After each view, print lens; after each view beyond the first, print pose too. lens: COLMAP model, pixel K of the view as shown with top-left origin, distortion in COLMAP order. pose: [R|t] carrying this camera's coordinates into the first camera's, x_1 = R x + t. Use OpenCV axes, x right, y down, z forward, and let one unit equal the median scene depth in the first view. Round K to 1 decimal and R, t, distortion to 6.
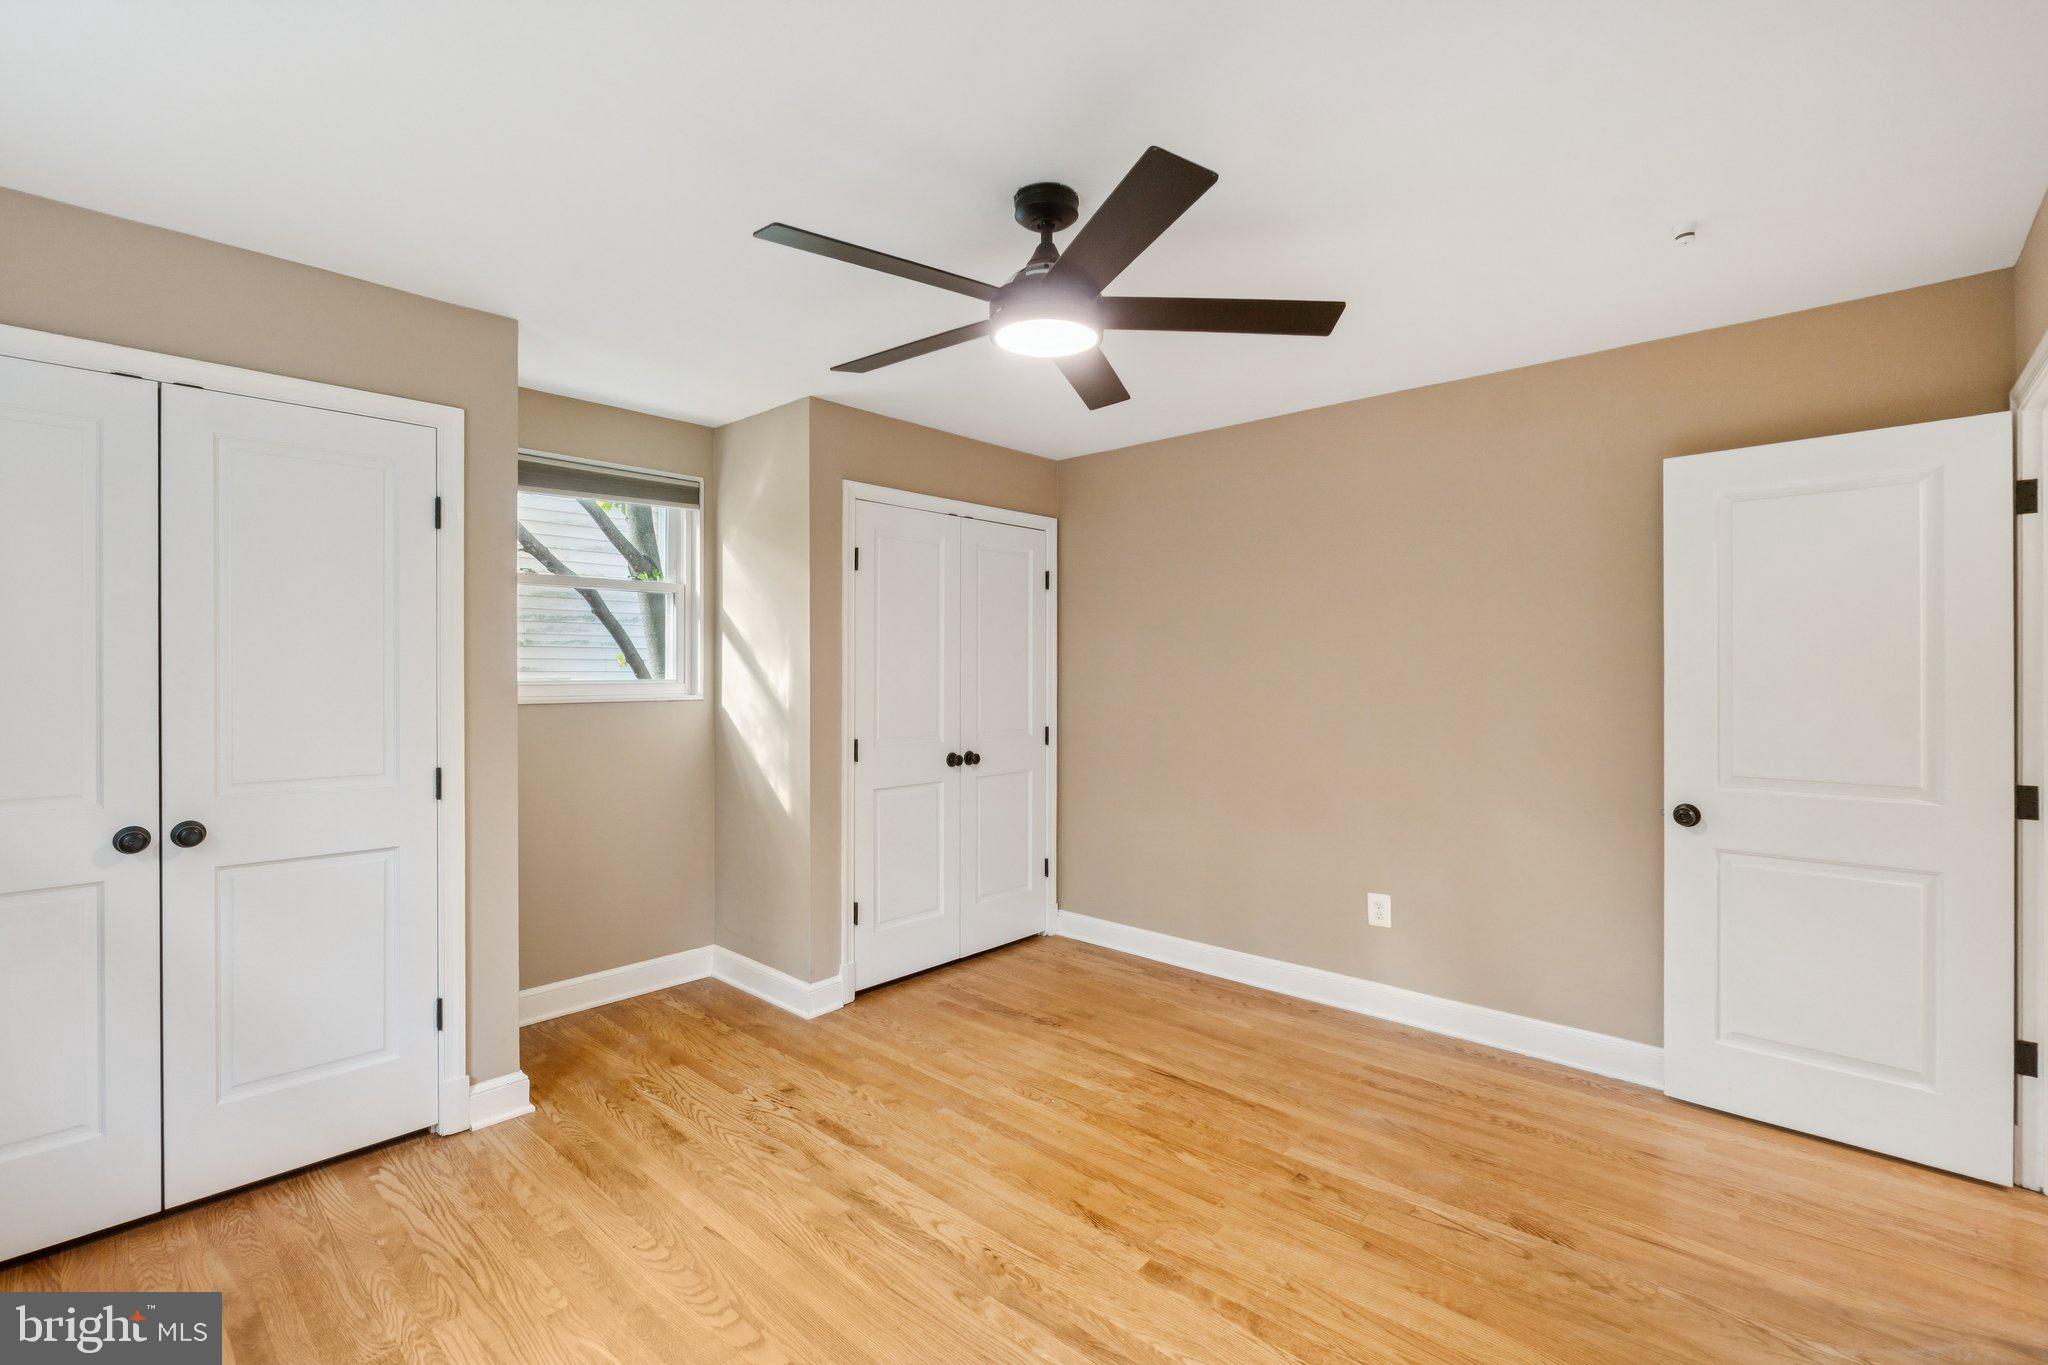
lens RADIAL K [[917.1, 0, 1034.8], [0, 917.1, 685.7], [0, 0, 1]] dist [-0.003139, -0.000214]
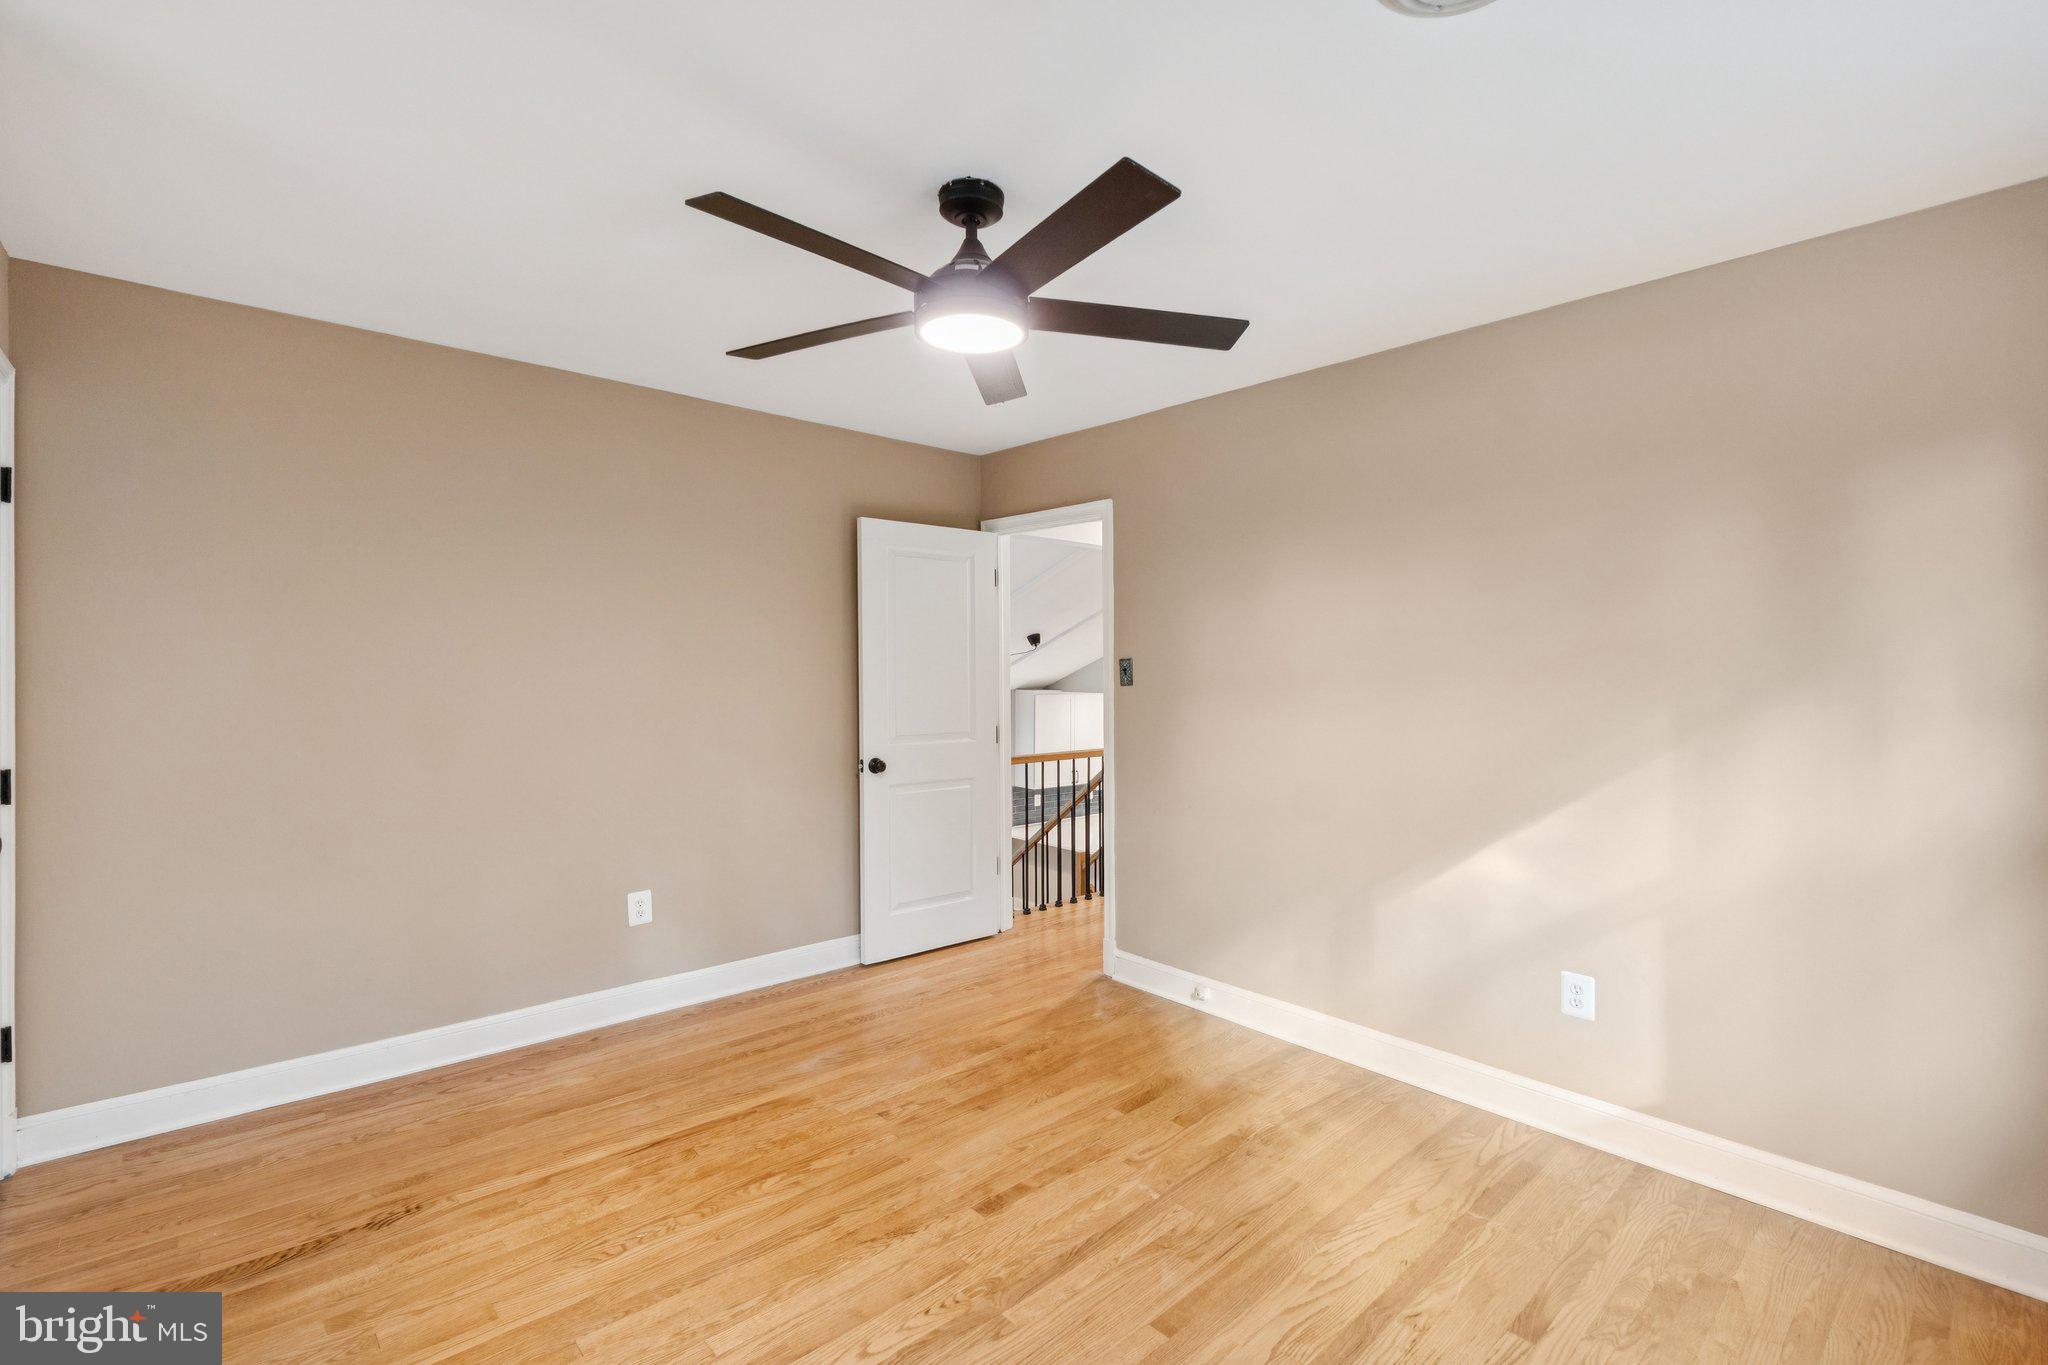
lens RADIAL K [[917.1, 0, 1034.8], [0, 917.1, 685.7], [0, 0, 1]] dist [-0.003139, -0.000214]
pose [[0.082173, -0.016749, 0.996477, -0.676364], [0.006891, 0.999844, 0.016237, -0.006715], [-0.996594, 0.005532, 0.082276, 0.599312]]
